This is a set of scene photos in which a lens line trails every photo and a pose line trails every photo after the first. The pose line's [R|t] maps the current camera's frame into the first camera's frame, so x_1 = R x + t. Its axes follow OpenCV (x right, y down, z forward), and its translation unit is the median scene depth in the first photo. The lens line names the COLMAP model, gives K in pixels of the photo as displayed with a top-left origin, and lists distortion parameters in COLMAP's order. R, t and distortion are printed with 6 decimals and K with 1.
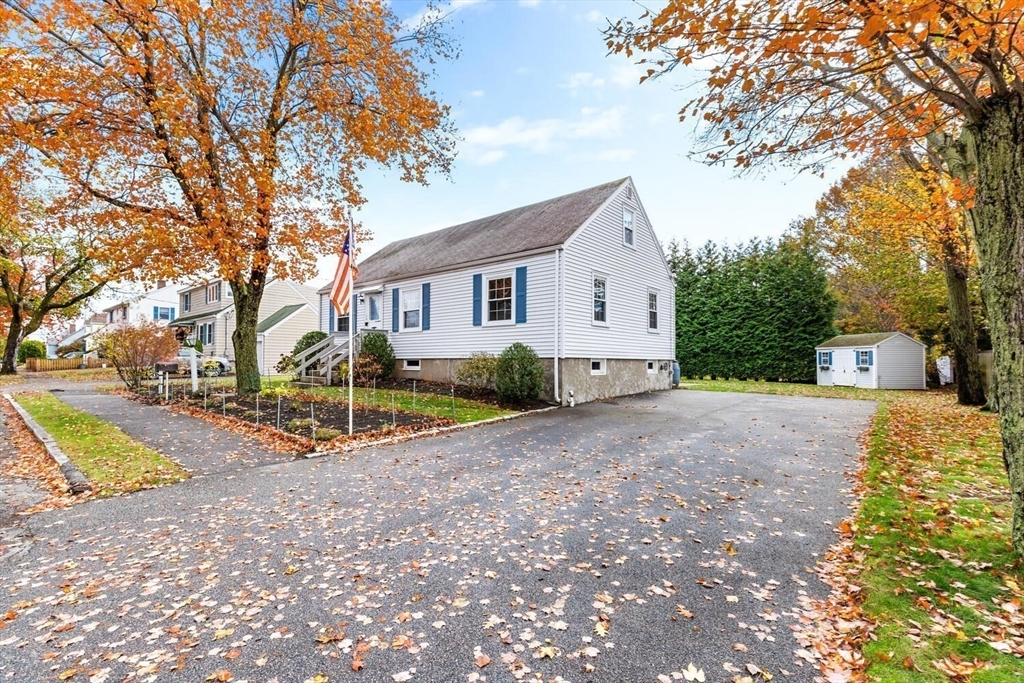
lens RADIAL K [[465.2, 0, 511.7], [0, 465.2, 347.3], [0, 0, 1]] dist [0.007762, -0.002489]
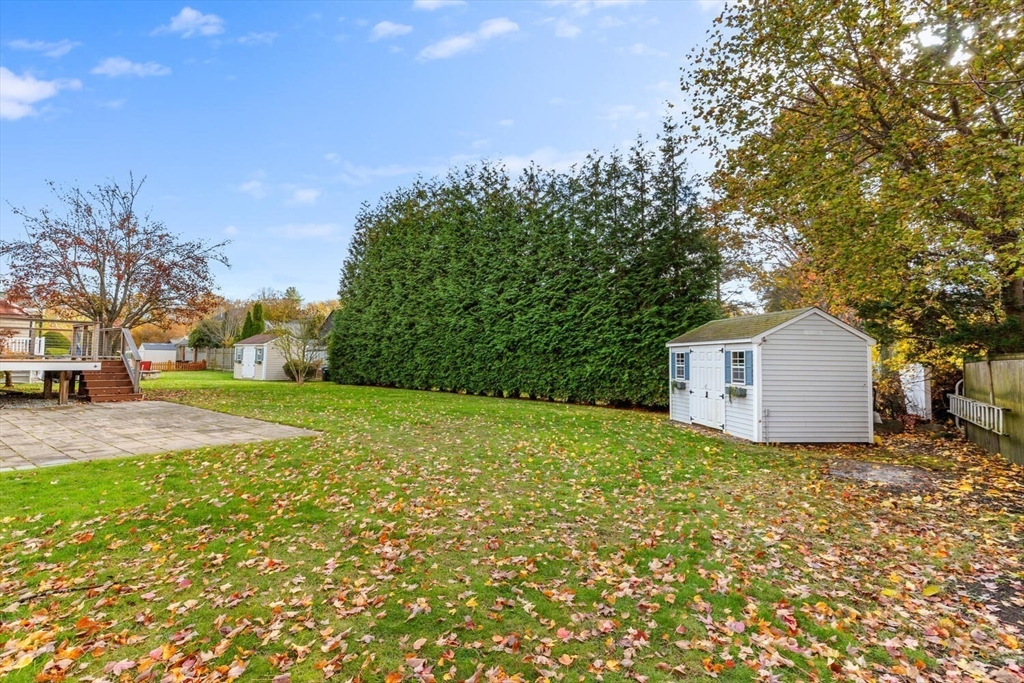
lens RADIAL K [[465.2, 0, 513.4], [0, 465.2, 337.9], [0, 0, 1]] dist [0.007762, -0.002489]
pose [[0.998977, 0.017498, 0.041688, 0.435709], [-0.016910, 0.999753, -0.014423, 0.004406], [-0.041930, 0.013703, 0.999027, 0.474177]]
